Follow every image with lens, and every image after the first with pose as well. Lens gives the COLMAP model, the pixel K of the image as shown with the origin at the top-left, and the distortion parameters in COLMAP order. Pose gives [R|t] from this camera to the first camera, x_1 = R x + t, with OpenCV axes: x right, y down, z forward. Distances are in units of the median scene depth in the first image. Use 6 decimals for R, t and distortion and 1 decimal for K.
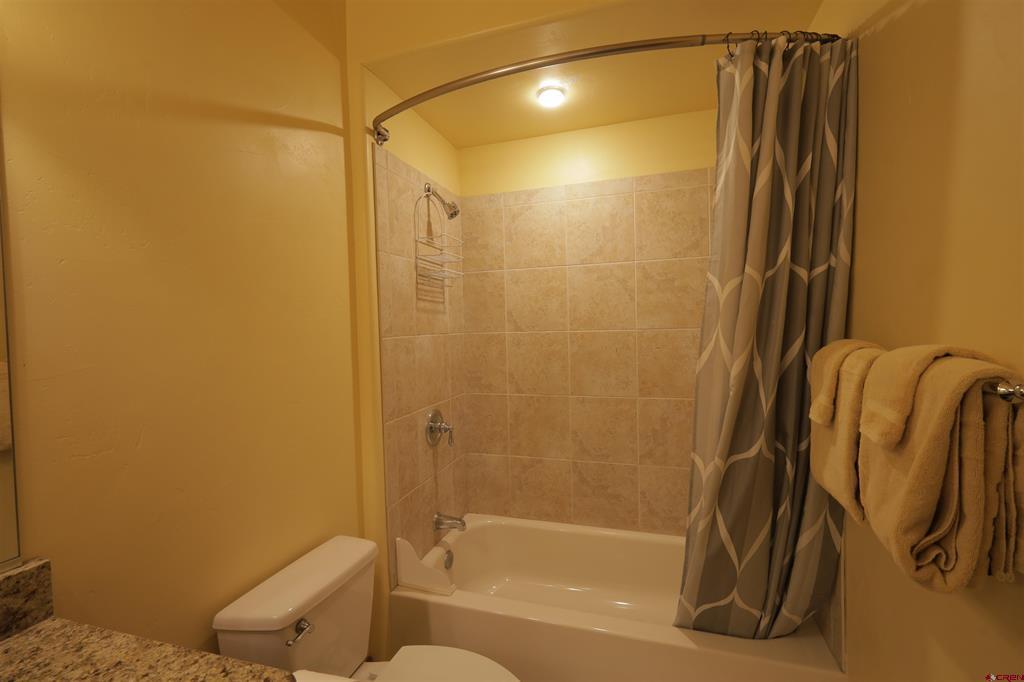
lens RADIAL K [[451.9, 0, 487.7], [0, 451.9, 341.1], [0, 0, 1]] dist [0.000488, 0.000054]
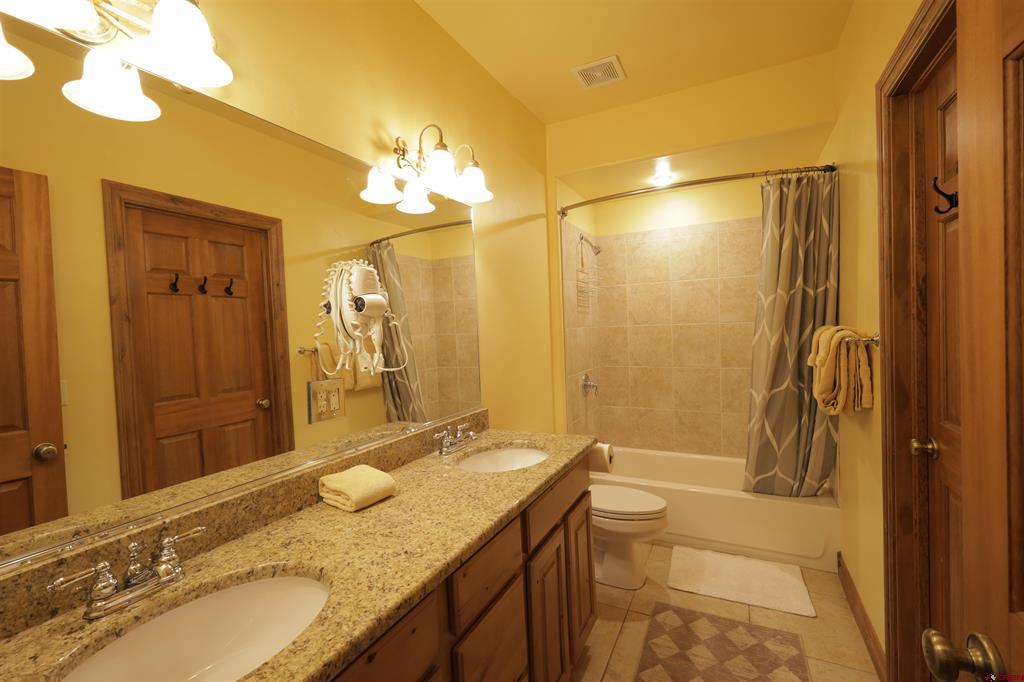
lens RADIAL K [[434.3, 0, 499.4], [0, 434.3, 339.3], [0, 0, 1]] dist [-0.001842, -0.000062]
pose [[0.987483, -0.004861, -0.157653, -0.188335], [0.005526, 0.999978, 0.003783, 0.022653], [0.157631, -0.004607, 0.987487, -0.613020]]
